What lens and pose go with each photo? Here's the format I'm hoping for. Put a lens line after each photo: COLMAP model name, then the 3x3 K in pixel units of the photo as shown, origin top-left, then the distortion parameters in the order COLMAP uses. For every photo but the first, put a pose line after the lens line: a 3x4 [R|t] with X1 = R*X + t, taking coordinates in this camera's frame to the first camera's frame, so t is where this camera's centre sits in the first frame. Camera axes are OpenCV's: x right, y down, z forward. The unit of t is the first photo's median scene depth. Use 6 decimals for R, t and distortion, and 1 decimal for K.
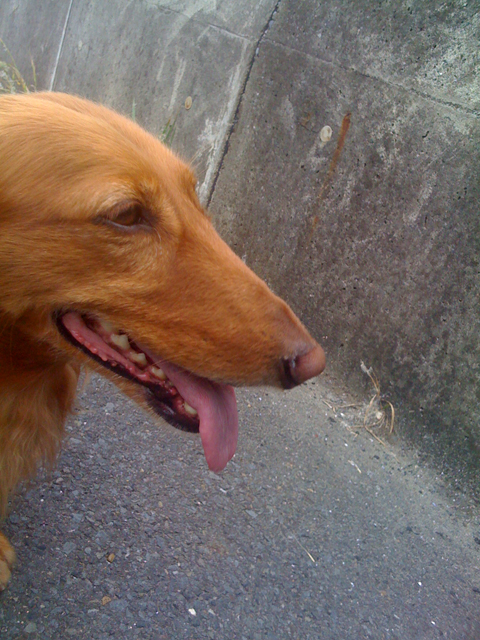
lens RADIAL K [[681.8, 0, 240.0], [0, 681.8, 320.0], [0, 0, 1]] dist [0.043242, -0.243173]
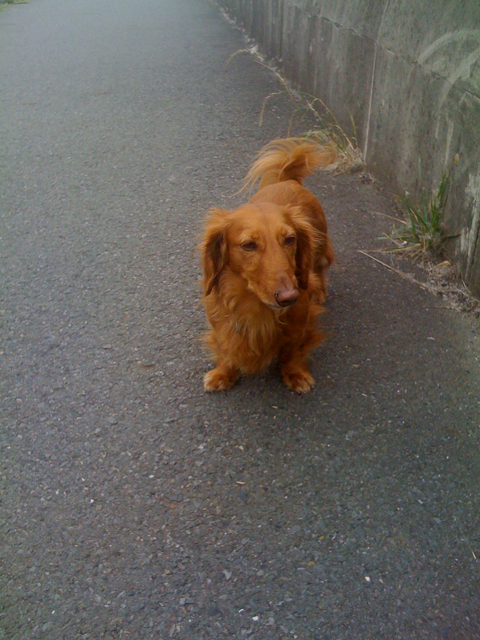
lens RADIAL K [[681.8, 0, 240.0], [0, 681.8, 320.0], [0, 0, 1]] dist [0.043242, -0.243173]
pose [[0.871548, -0.051647, -0.487583, 0.332774], [0.037489, 0.998545, -0.038759, -0.060284], [0.488875, 0.015501, 0.872216, -0.318489]]
